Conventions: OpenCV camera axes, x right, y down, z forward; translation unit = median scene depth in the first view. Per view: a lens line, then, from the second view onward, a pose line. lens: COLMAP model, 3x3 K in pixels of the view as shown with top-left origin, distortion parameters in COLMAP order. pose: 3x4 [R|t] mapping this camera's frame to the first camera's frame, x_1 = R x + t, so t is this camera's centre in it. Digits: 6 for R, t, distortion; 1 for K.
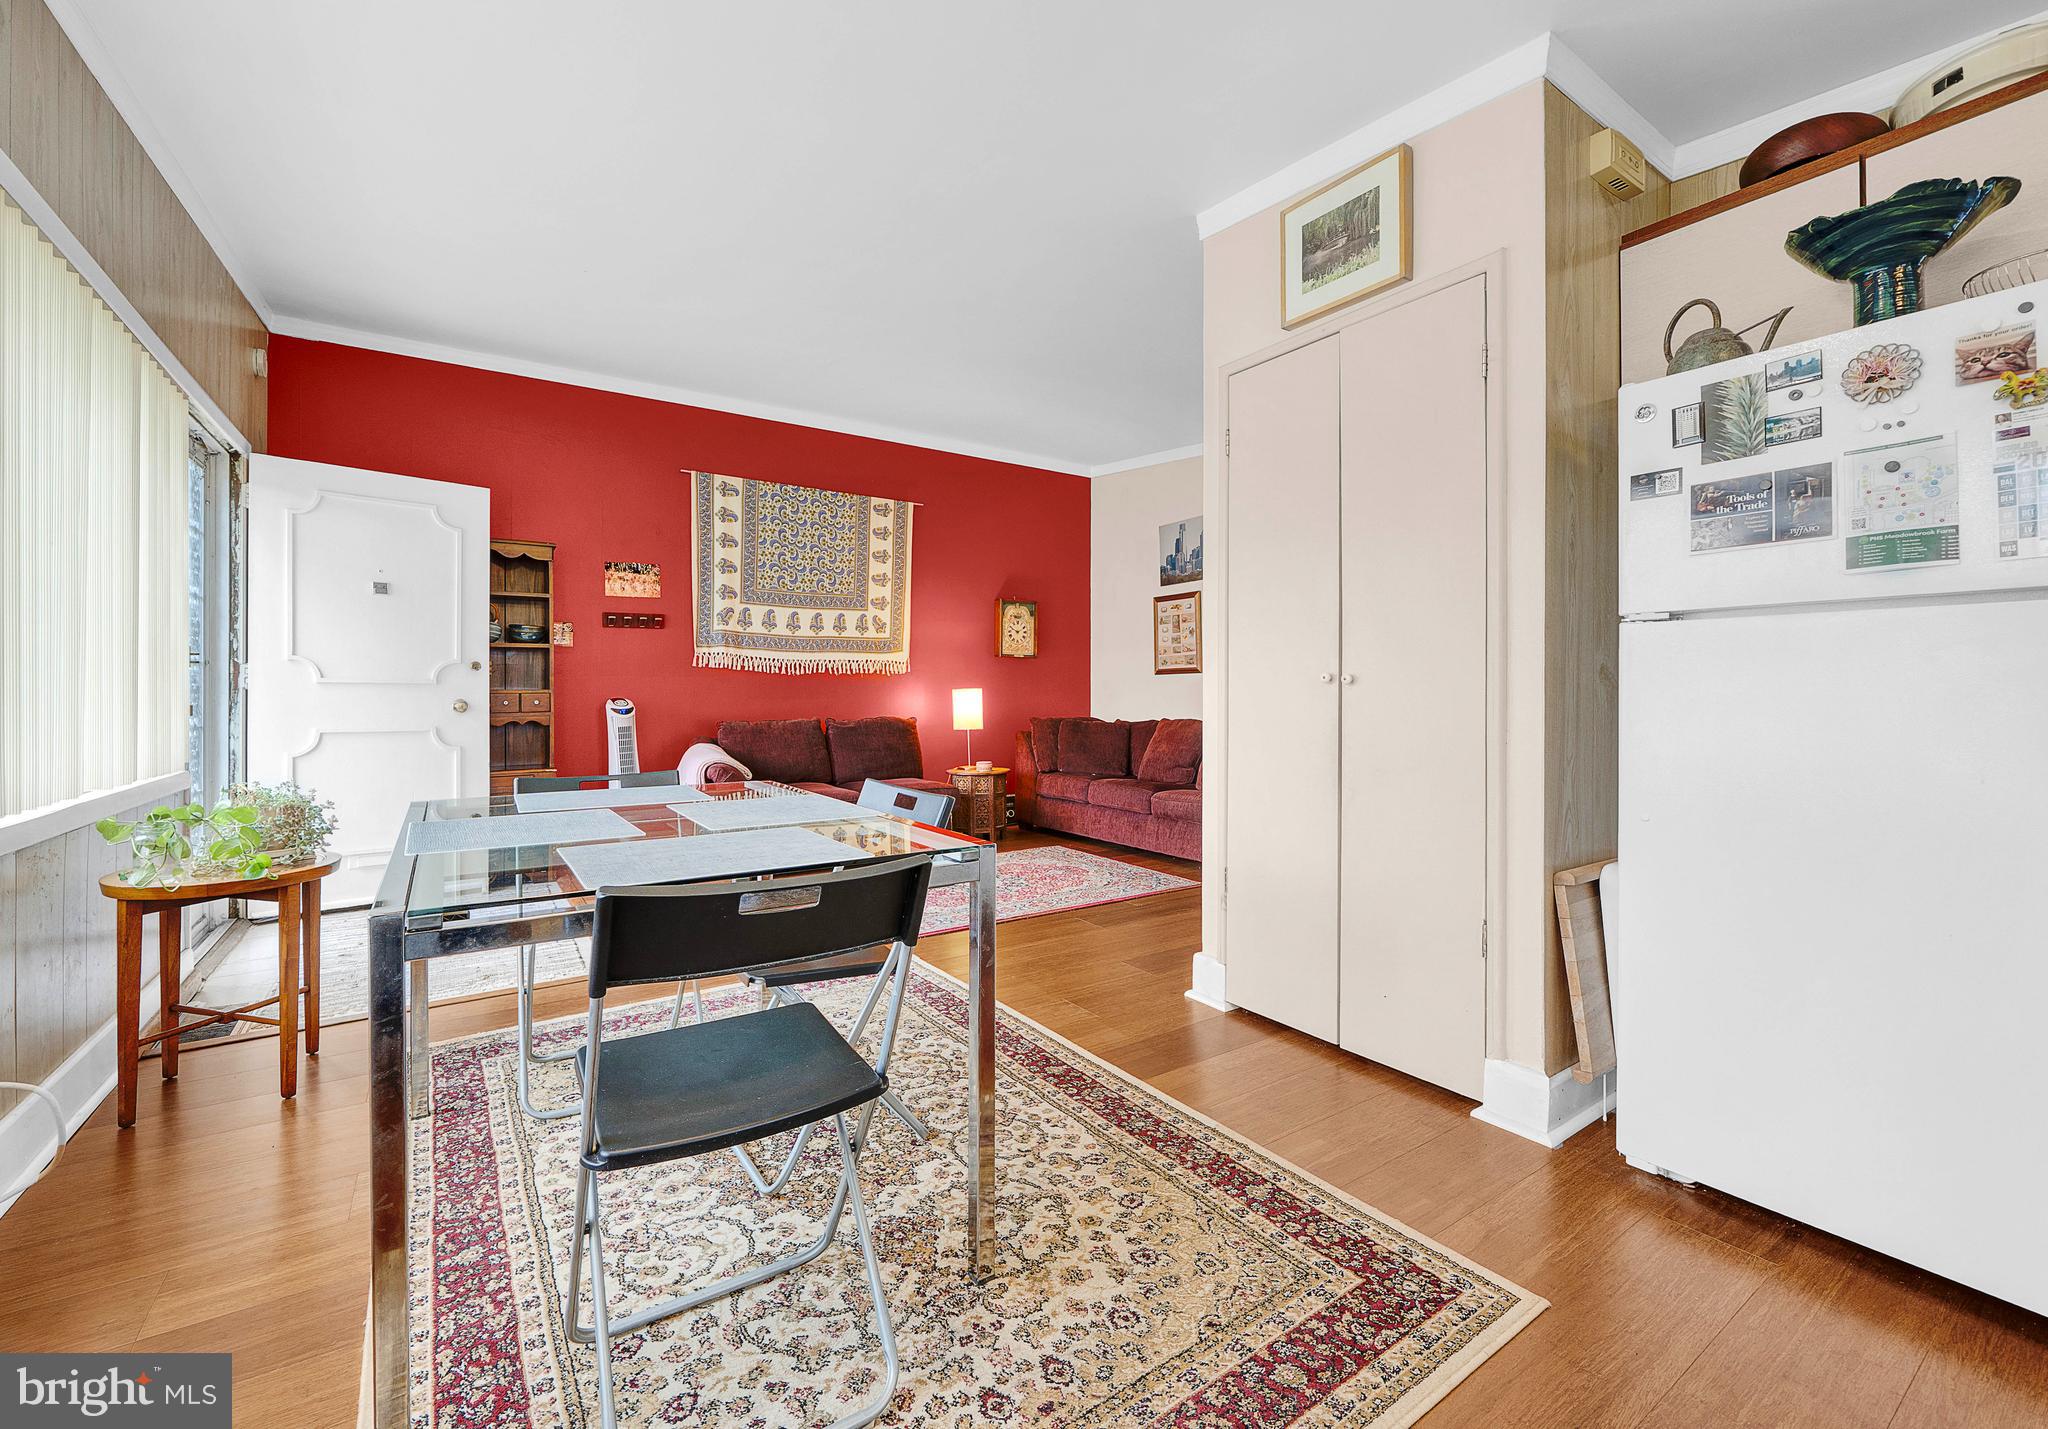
lens RADIAL K [[863.1, 0, 1040.2], [0, 863.1, 695.2], [0, 0, 1]] dist [0.000014, -0.004758]
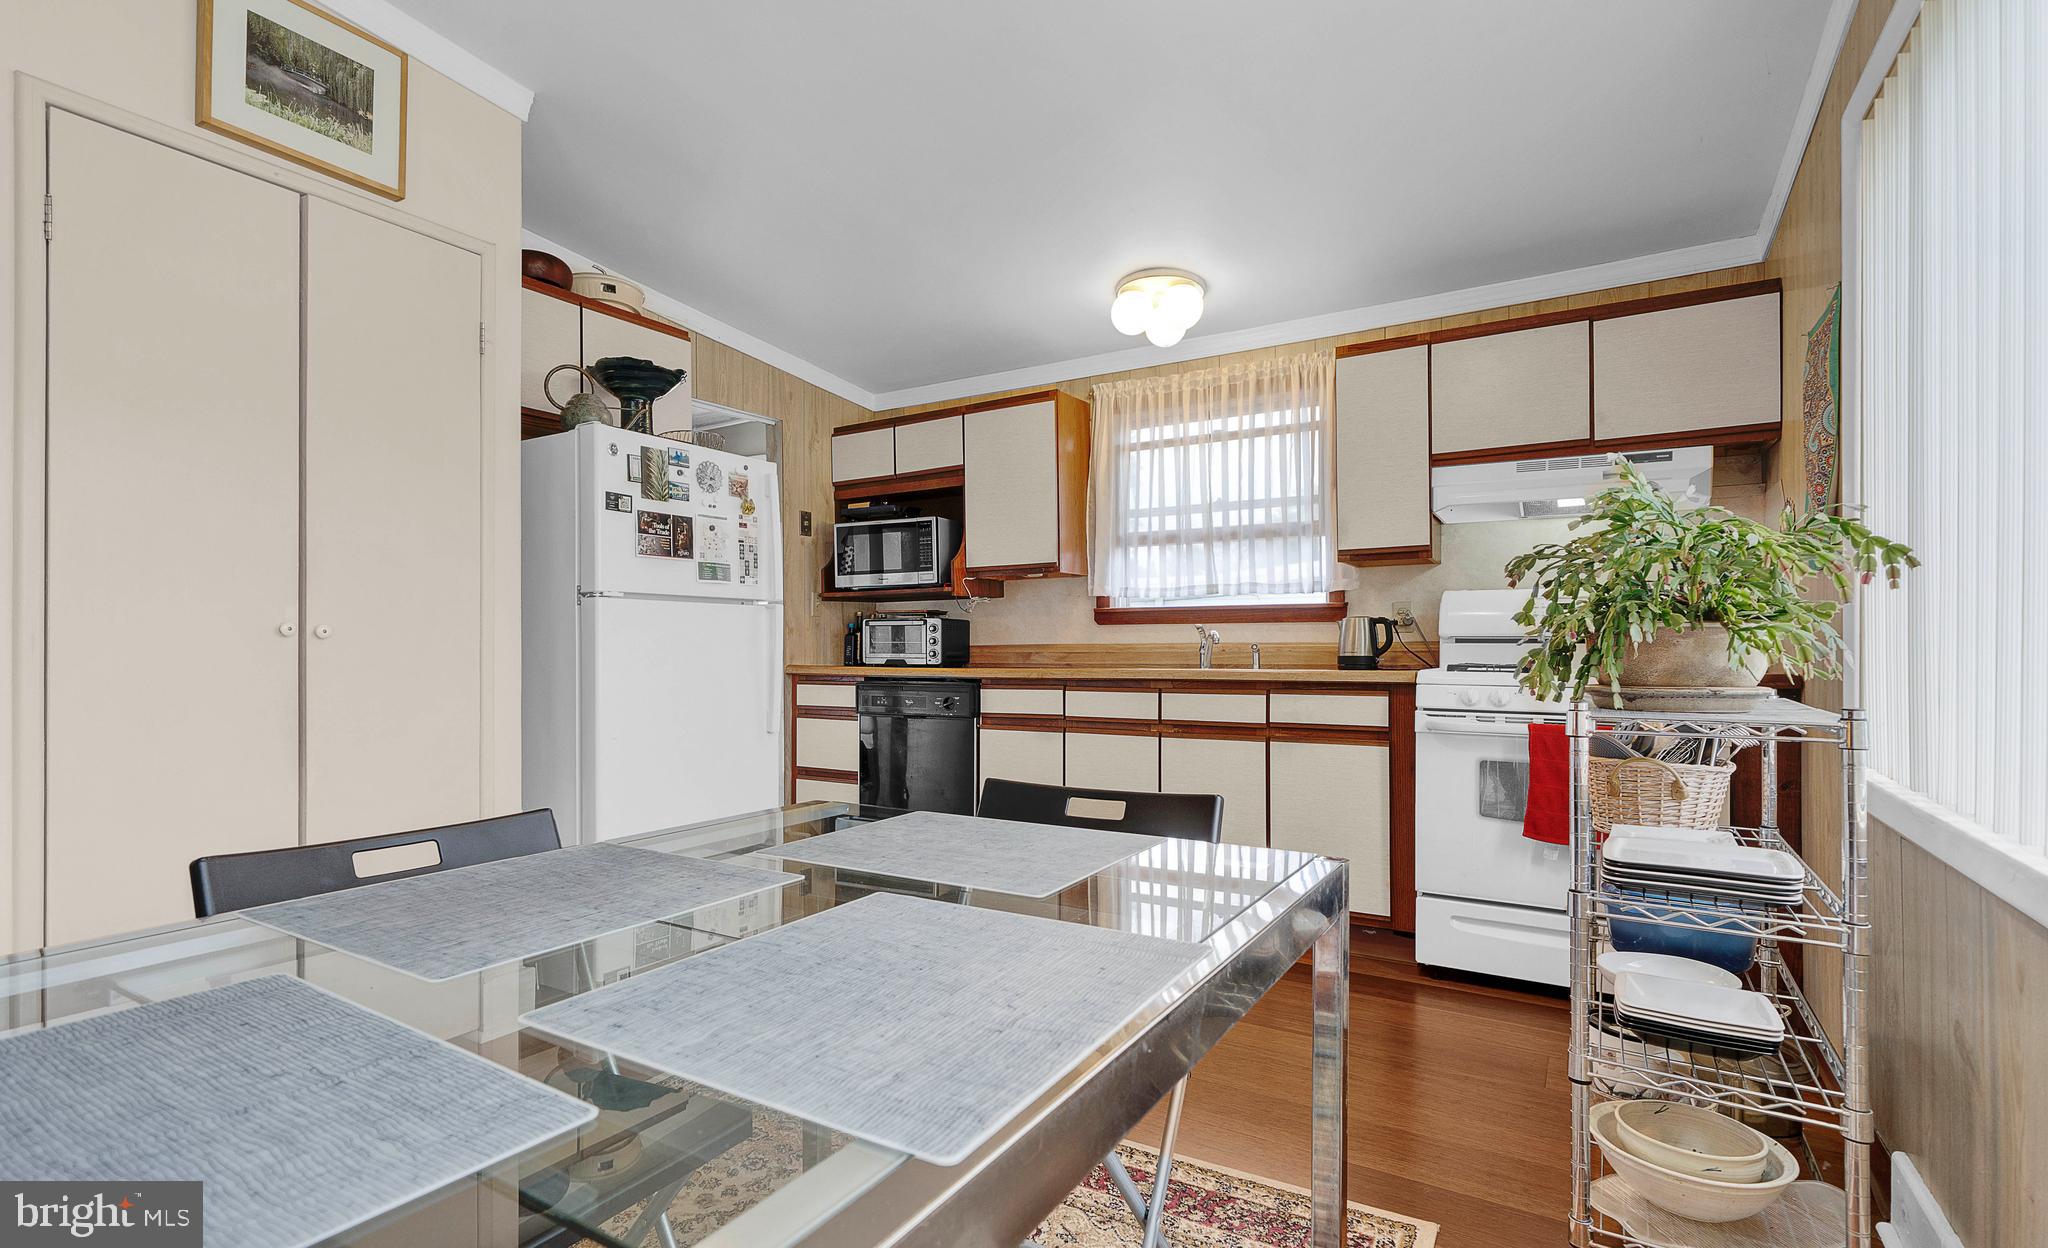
lens RADIAL K [[962.3, 0, 941.4], [0, 962.3, 645.8], [0, 0, 1]] dist [0.001923, 0.000034]
pose [[-0.366026, 0.000368, 0.930604, -0.707075], [0.002464, 0.999997, 0.000574, -0.004745], [-0.930601, 0.002503, -0.366026, 0.797071]]
